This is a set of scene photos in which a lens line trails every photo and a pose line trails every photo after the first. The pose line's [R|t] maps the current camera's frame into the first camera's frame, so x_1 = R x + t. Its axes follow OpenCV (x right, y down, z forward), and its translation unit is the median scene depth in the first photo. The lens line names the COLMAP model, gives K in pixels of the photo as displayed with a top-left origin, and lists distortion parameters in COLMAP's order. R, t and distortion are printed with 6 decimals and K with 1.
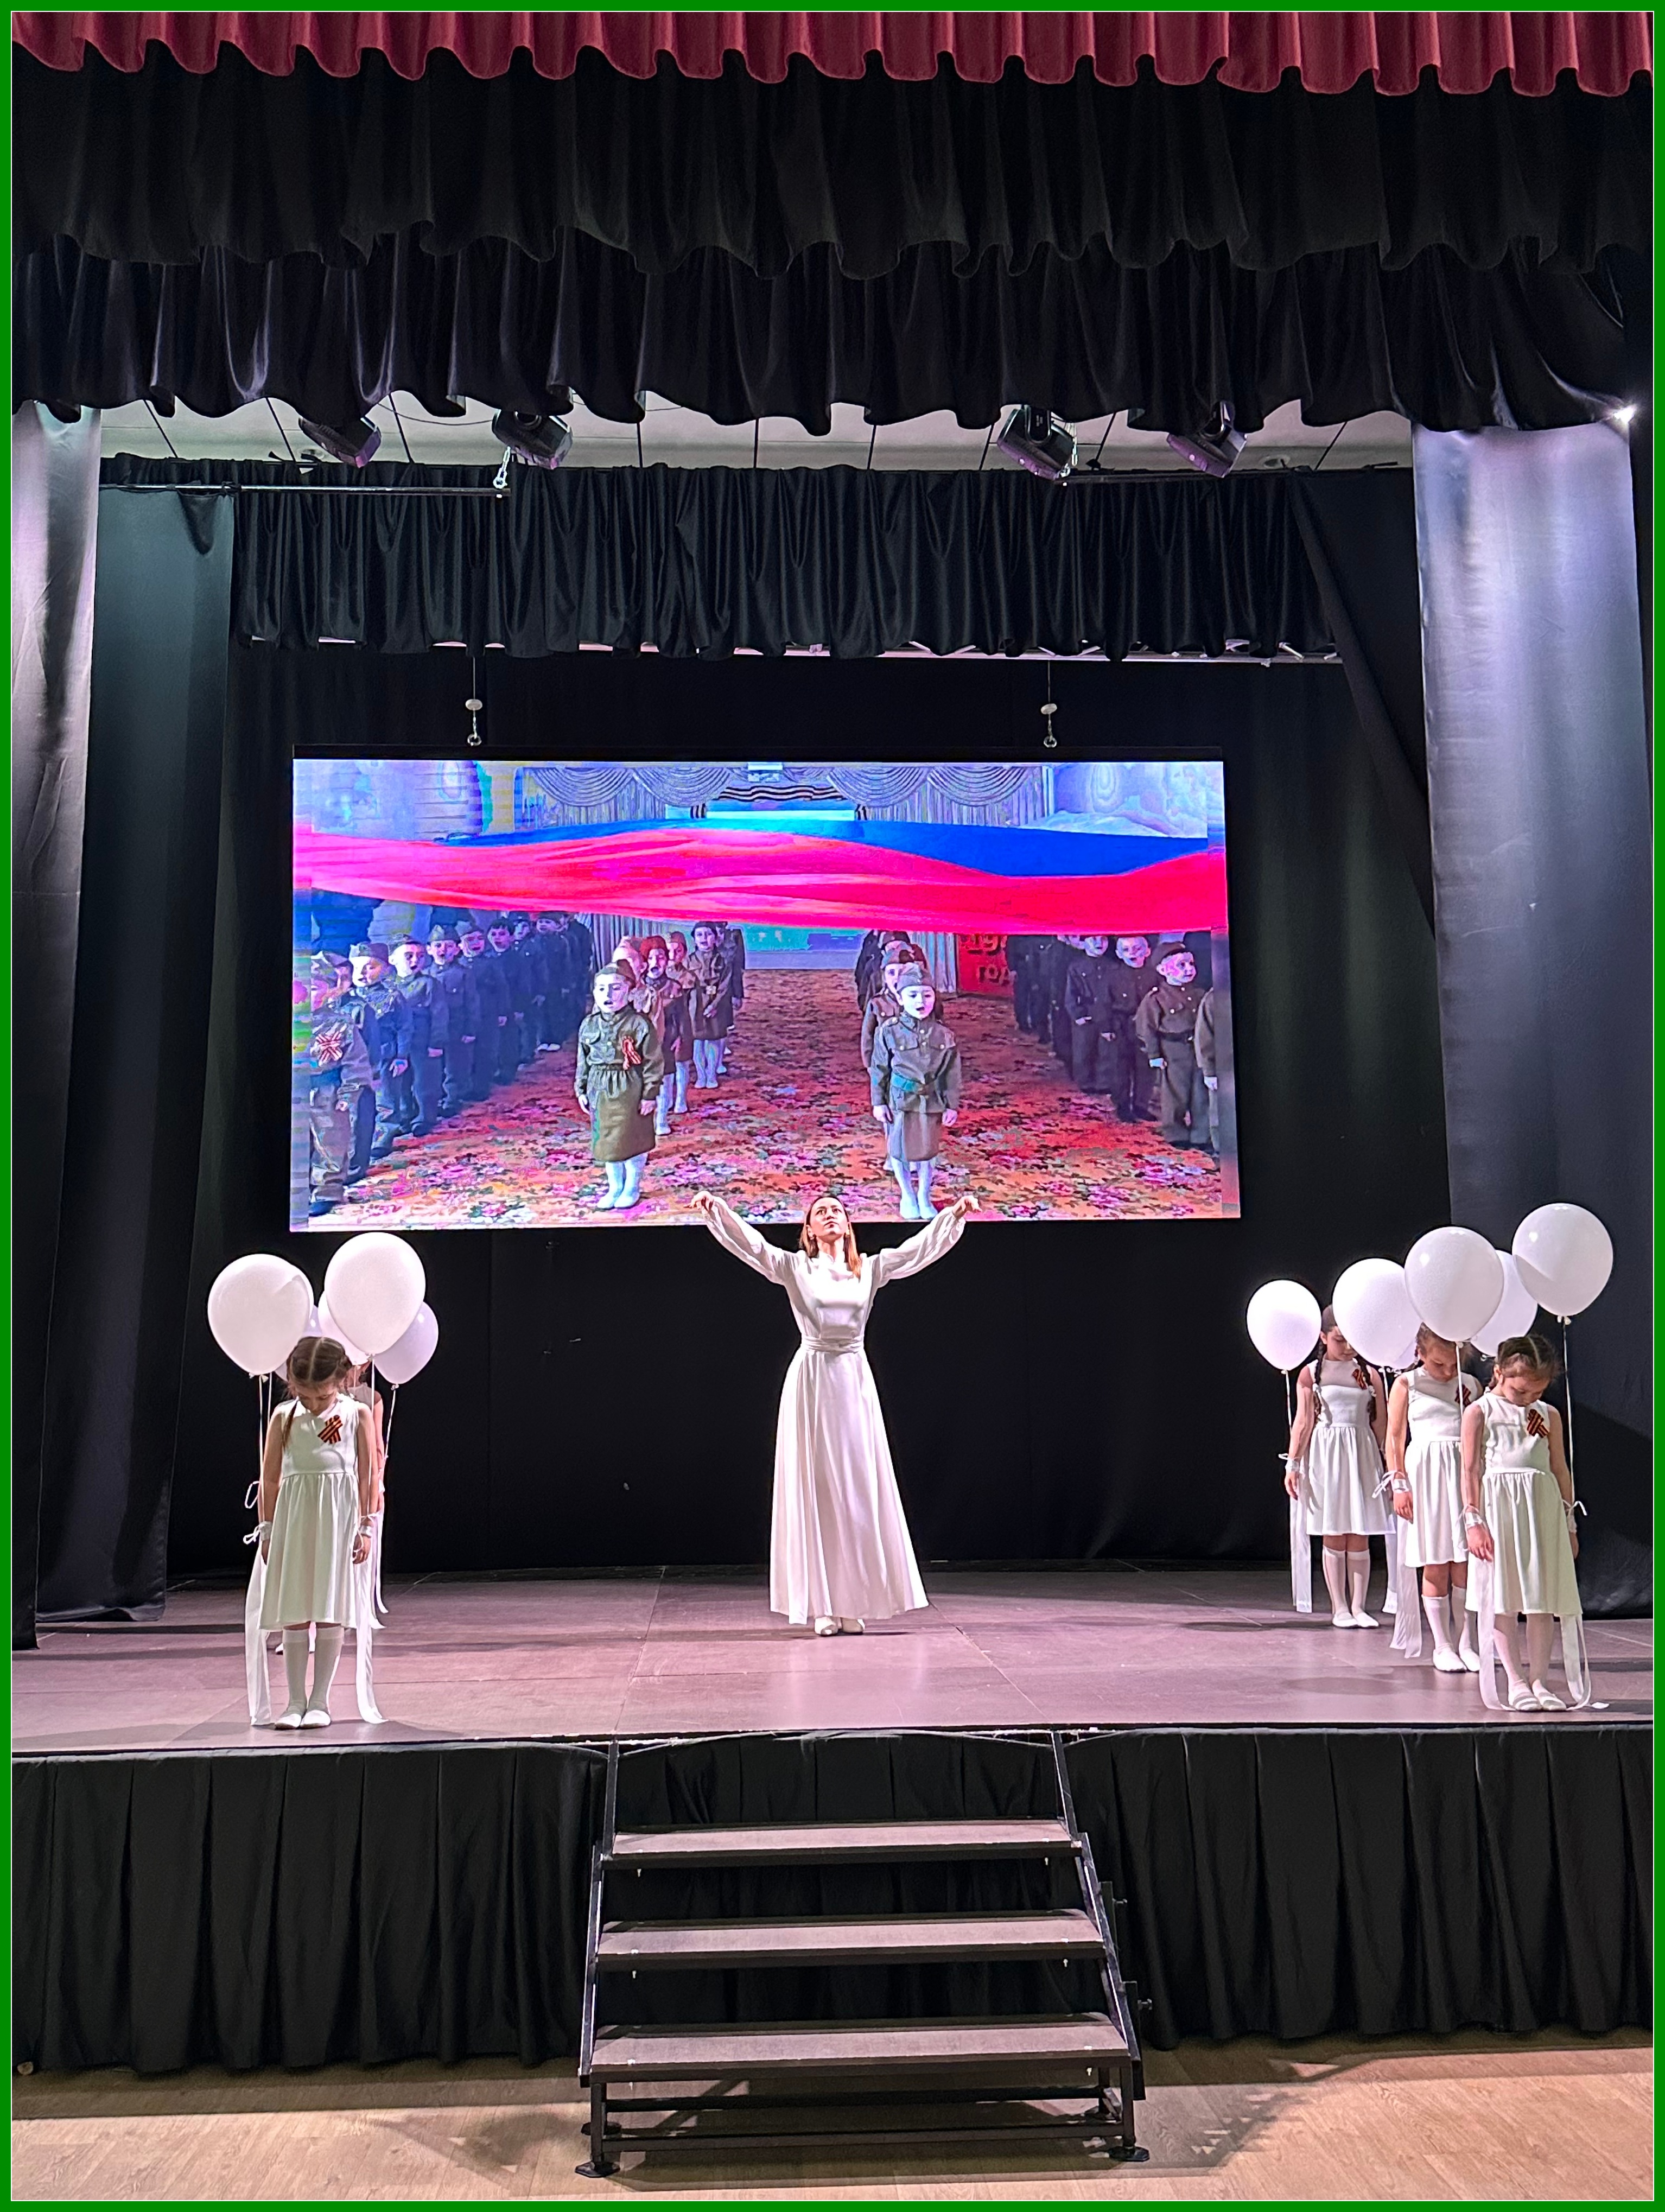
lens RADIAL K [[2174.5, 0, 832.5], [0, 2174.5, 1106.0], [0, 0, 1]] dist [0.131225, -0.005812]
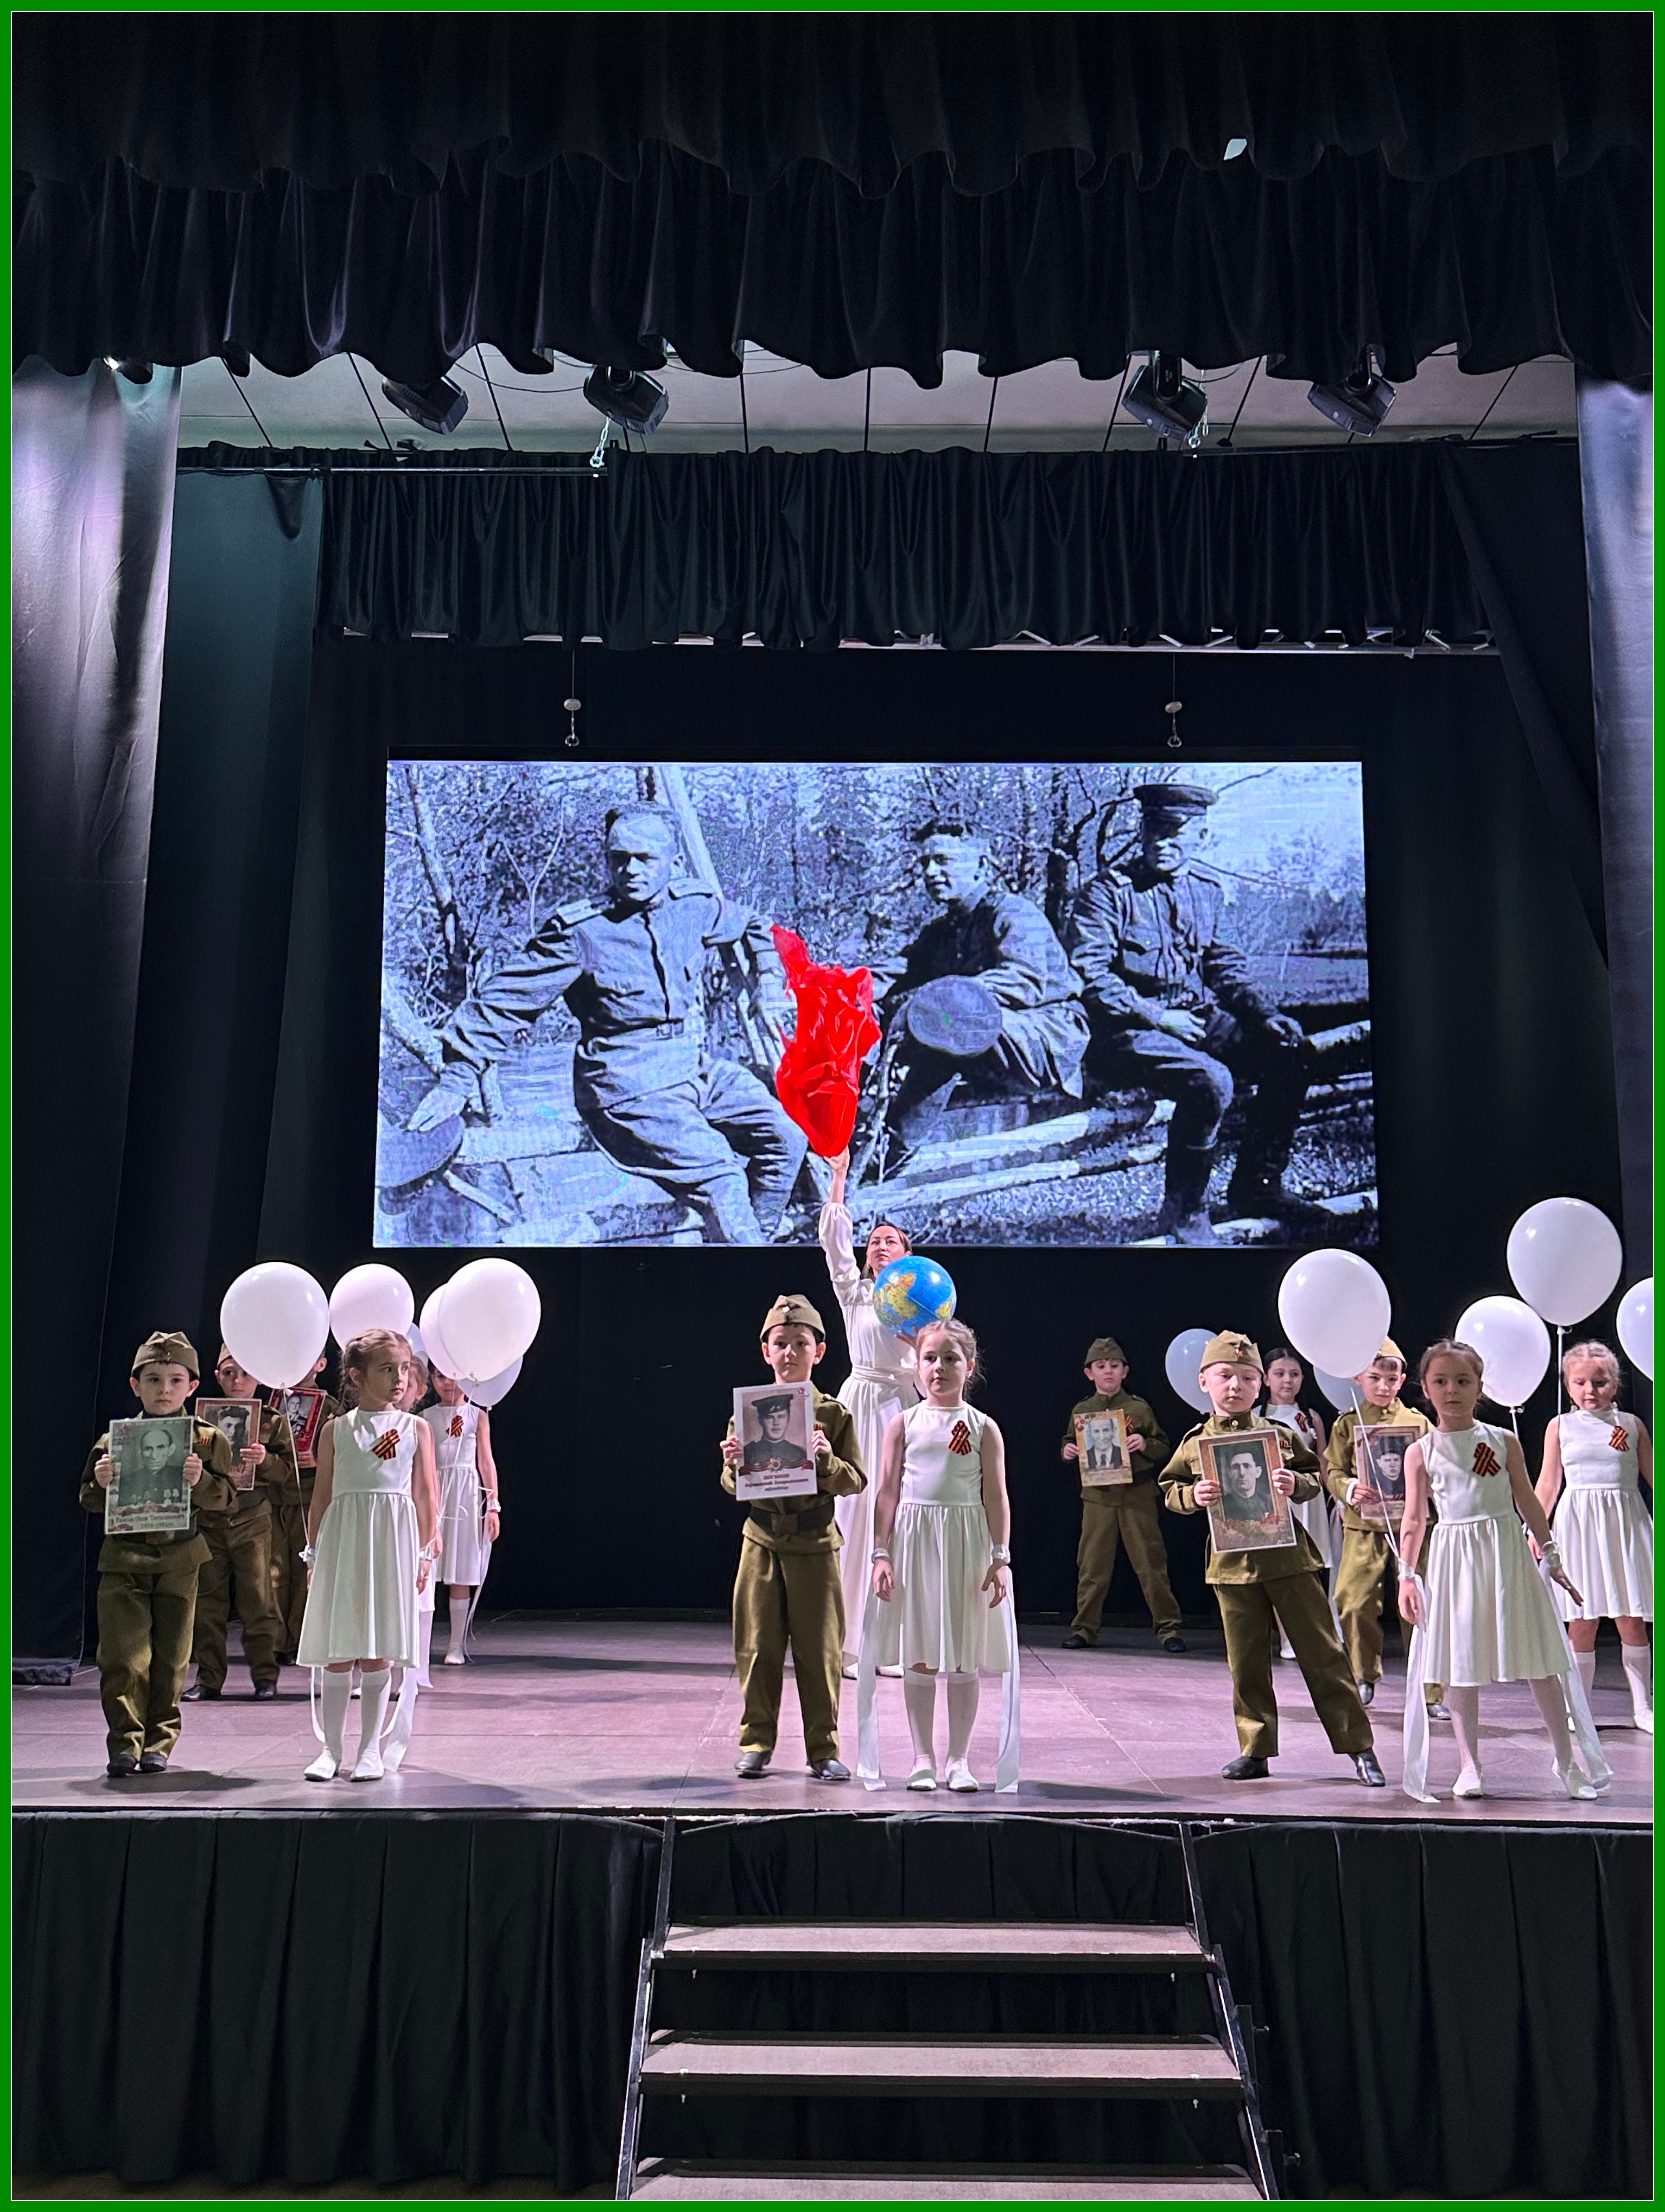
lens RADIAL K [[2022.3, 0, 832.5], [0, 2022.3, 1106.0], [0, 0, 1]] dist [0.203706, -0.358613]
pose [[0.998104, 0.009231, -0.060858, 0.008028], [-0.011147, 0.999450, -0.031220, 0.023018], [0.060536, 0.031839, 0.997658, 0.127350]]
